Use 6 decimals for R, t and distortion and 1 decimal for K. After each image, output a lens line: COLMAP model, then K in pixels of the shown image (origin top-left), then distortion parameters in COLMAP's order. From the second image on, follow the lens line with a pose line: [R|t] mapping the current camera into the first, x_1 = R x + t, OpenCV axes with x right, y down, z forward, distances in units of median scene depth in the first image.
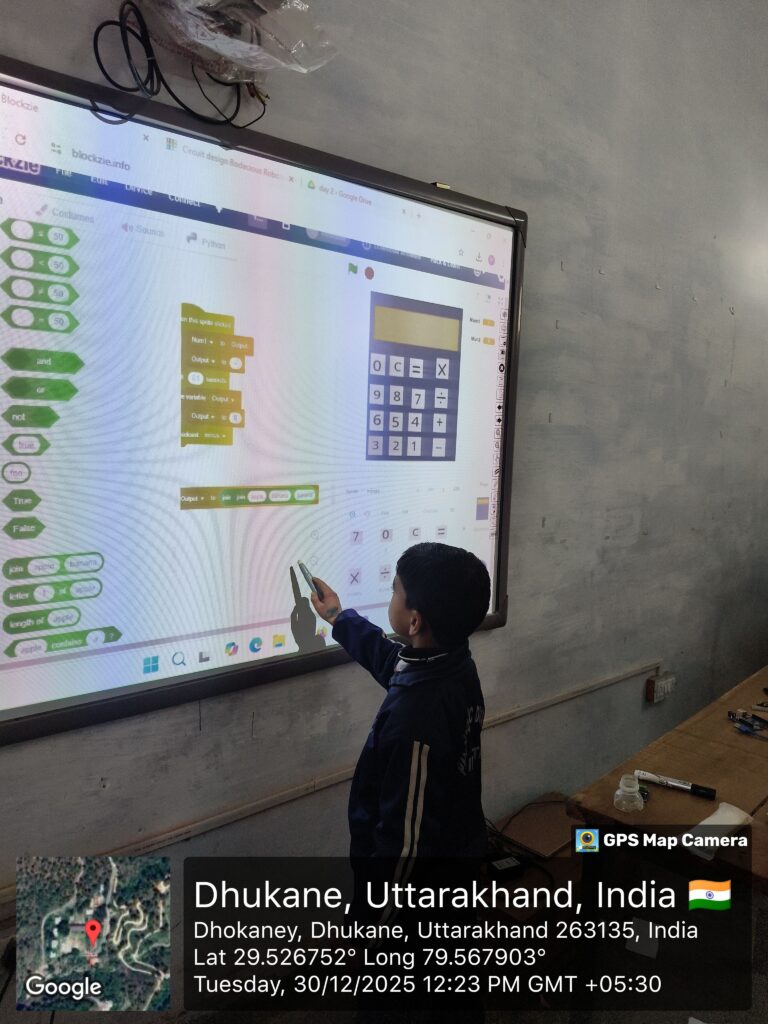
lens RADIAL K [[743.5, 0, 384.0], [0, 743.5, 512.0], [0, 0, 1]] dist [0.000868, -0.061464]
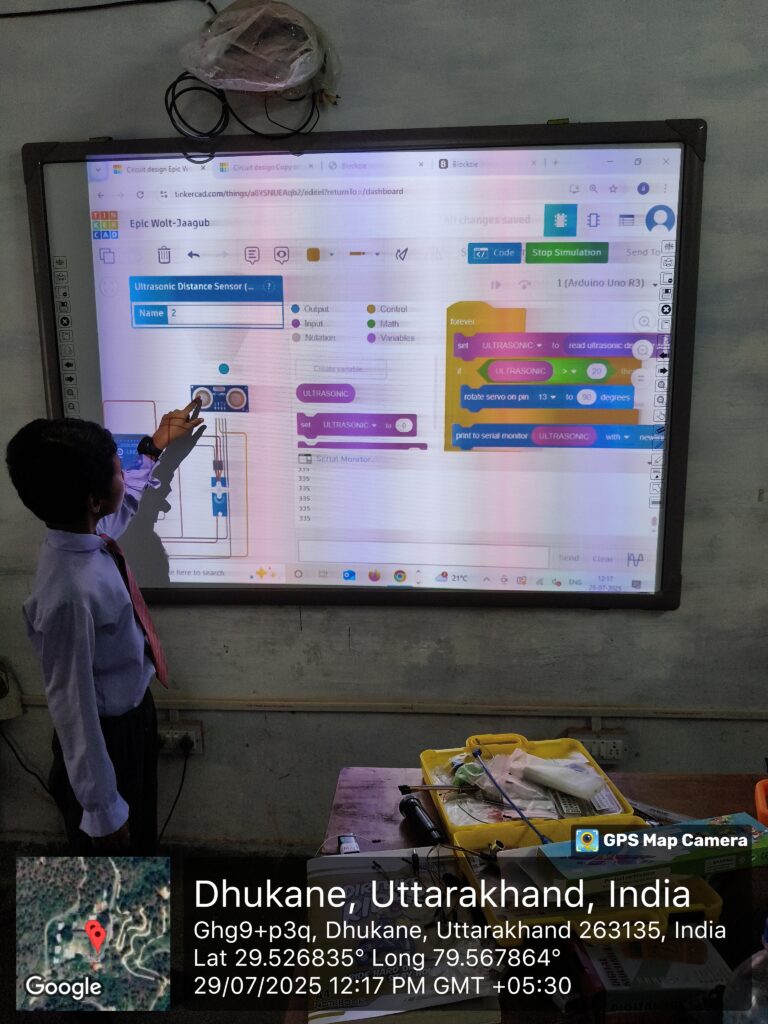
lens RADIAL K [[743.5, 0, 384.0], [0, 743.5, 512.0], [0, 0, 1]] dist [0.000868, -0.061464]
pose [[0.715196, 0.098077, -0.692009, 0.649426], [-0.055969, 0.994962, 0.083170, -0.016635], [0.696680, -0.020752, 0.717082, 0.180432]]
